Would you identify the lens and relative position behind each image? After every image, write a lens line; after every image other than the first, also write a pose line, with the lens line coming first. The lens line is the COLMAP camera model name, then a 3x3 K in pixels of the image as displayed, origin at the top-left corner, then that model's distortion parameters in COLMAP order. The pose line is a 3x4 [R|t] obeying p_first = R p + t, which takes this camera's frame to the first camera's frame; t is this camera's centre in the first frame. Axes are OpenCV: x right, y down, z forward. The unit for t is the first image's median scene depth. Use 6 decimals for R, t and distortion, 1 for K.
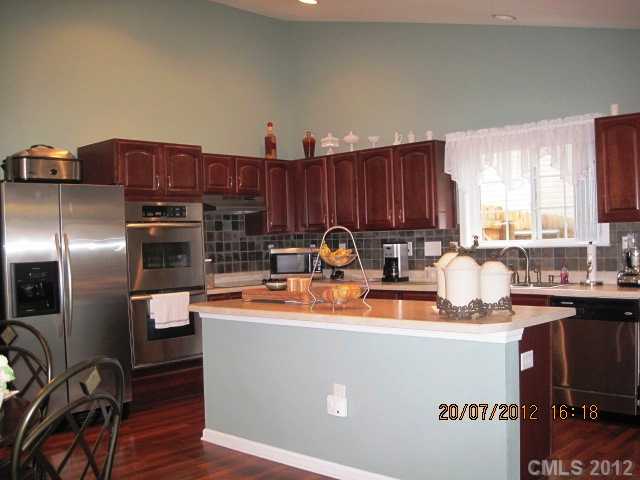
lens RADIAL K [[675.3, 0, 320.0], [0, 675.3, 240.0], [0, 0, 1]] dist [-0.116404, 0.027699]
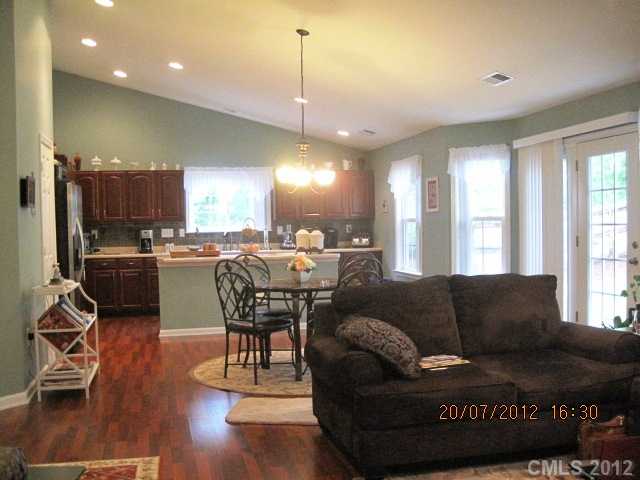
lens RADIAL K [[675.3, 0, 320.0], [0, 675.3, 240.0], [0, 0, 1]] dist [-0.116404, 0.027699]
pose [[0.573246, -0.004875, 0.819369, -0.978999], [0.002801, 0.999988, 0.003991, 0.024236], [-0.819379, 0.000007, 0.573253, -0.267441]]
